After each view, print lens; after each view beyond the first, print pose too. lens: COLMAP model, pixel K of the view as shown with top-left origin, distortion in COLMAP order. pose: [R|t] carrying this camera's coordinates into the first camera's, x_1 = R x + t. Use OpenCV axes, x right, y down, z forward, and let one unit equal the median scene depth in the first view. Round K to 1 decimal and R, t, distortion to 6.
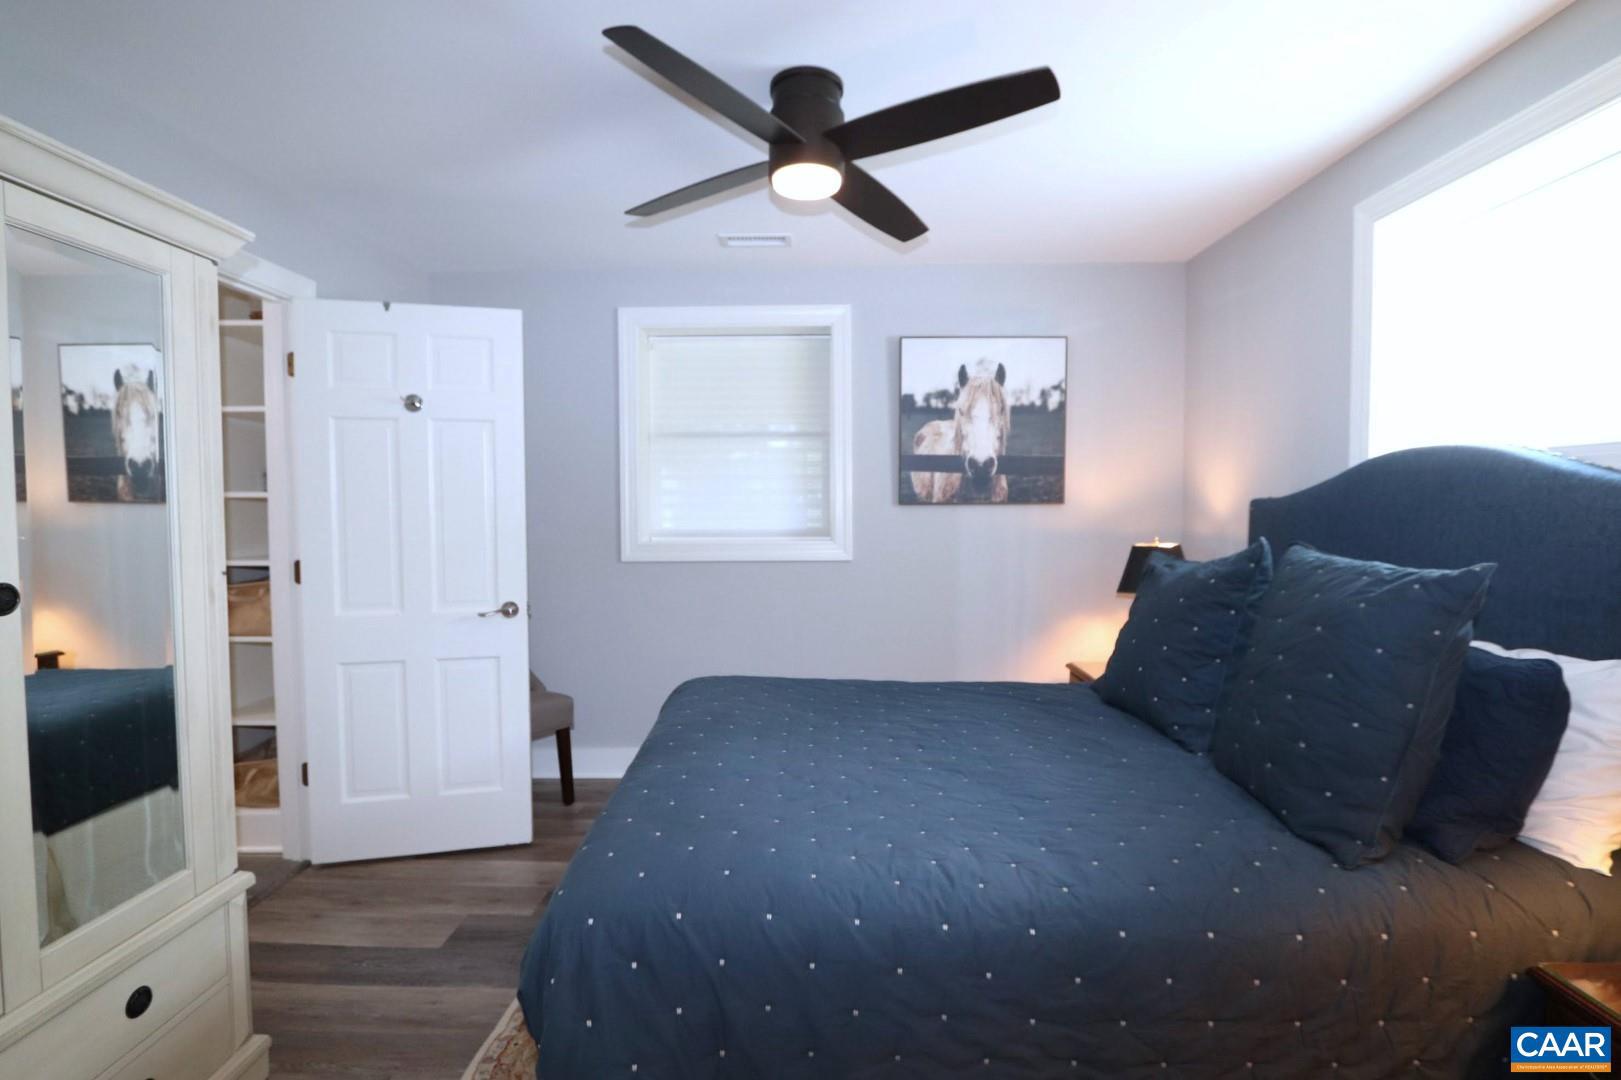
lens RADIAL K [[753.8, 0, 815.1], [0, 753.8, 546.1], [0, 0, 1]] dist [-0.017207, 0.000509]
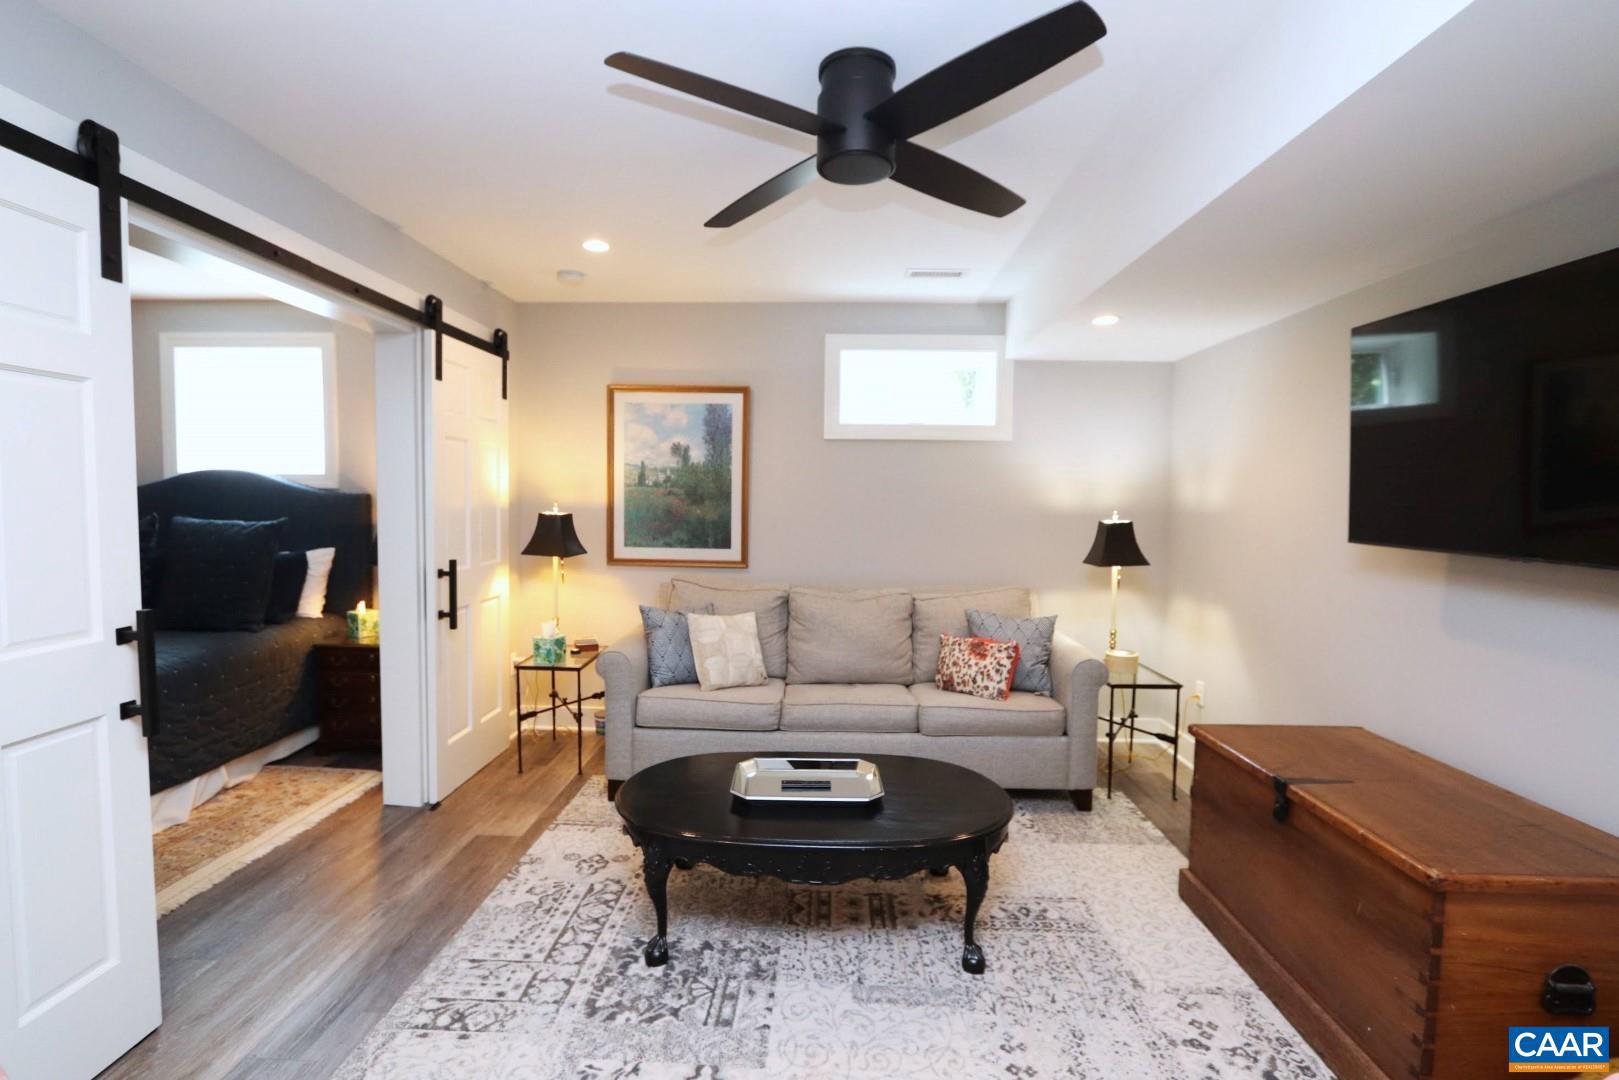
lens RADIAL K [[752.8, 0, 811.2], [0, 752.8, 541.6], [0, 0, 1]] dist [-0.017207, 0.000509]
pose [[-0.009553, -0.053837, 0.998504, -1.959292], [0.036471, 0.997866, 0.054151, 0.030423], [-0.999289, 0.036934, -0.007570, -0.990381]]
